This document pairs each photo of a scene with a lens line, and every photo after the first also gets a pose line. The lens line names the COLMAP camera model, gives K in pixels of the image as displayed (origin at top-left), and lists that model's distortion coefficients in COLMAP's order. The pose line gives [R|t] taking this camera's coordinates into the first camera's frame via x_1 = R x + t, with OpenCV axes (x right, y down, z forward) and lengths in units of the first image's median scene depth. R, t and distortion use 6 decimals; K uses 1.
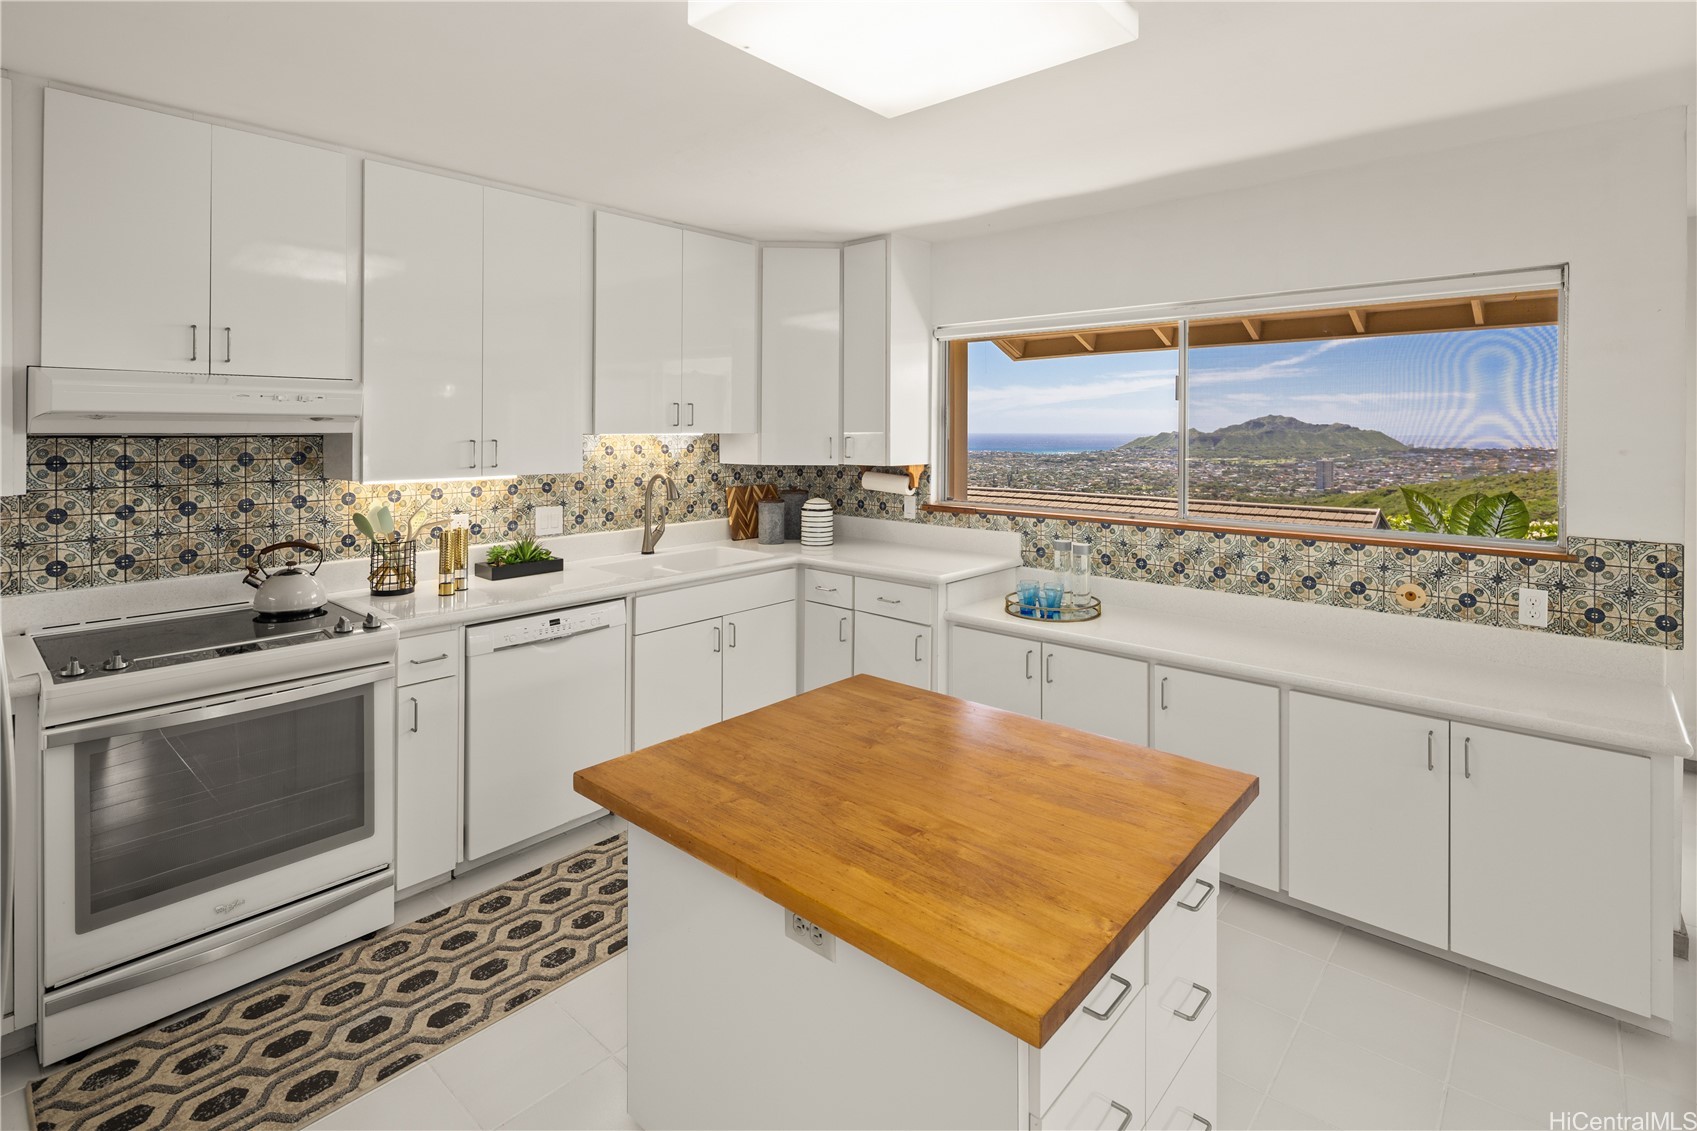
lens RADIAL K [[826.6, 0, 857.3], [0, 826.6, 377.7], [0, 0, 1]] dist [0.017063, -0.007008]
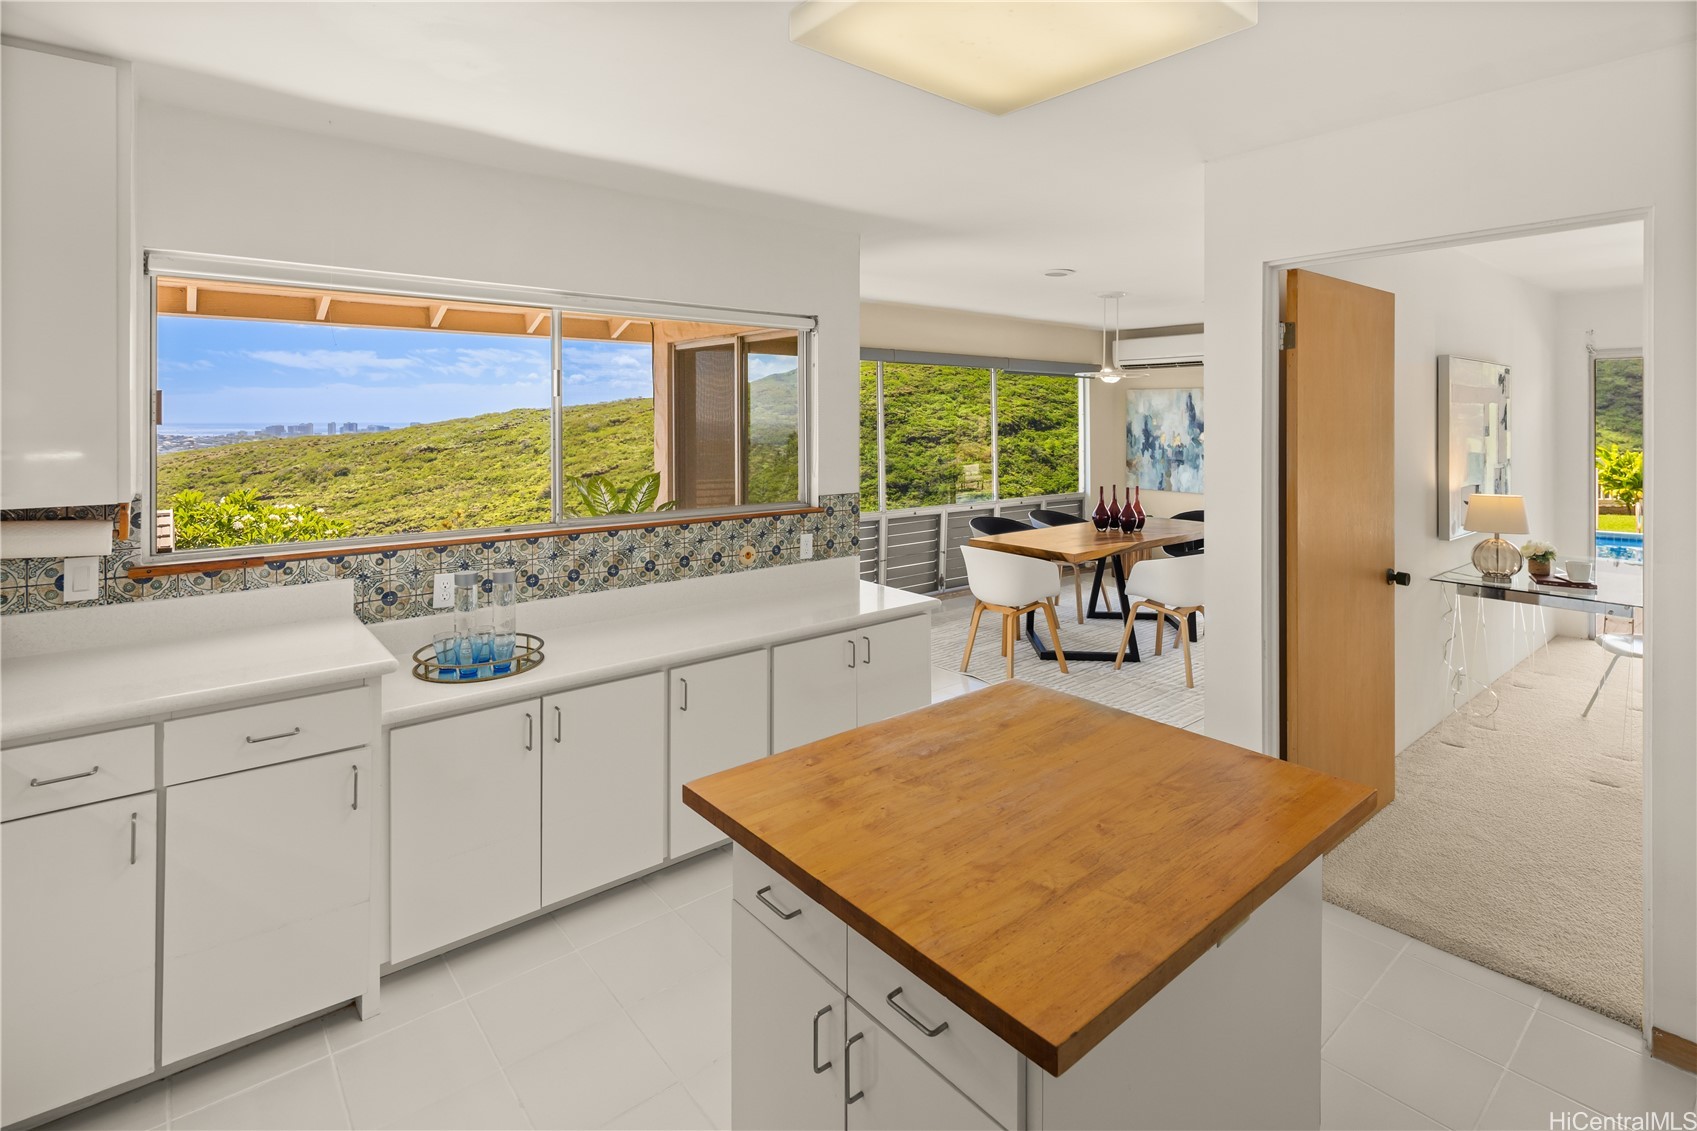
lens RADIAL K [[826.6, 0, 811.6], [0, 826.6, 385.4], [0, 0, 1]] dist [0.017063, -0.007008]
pose [[0.172424, 0.036026, 0.984364, -0.517315], [-0.062130, 0.997739, -0.025633, 0.022852], [-0.983061, -0.056739, 0.174273, 0.607360]]
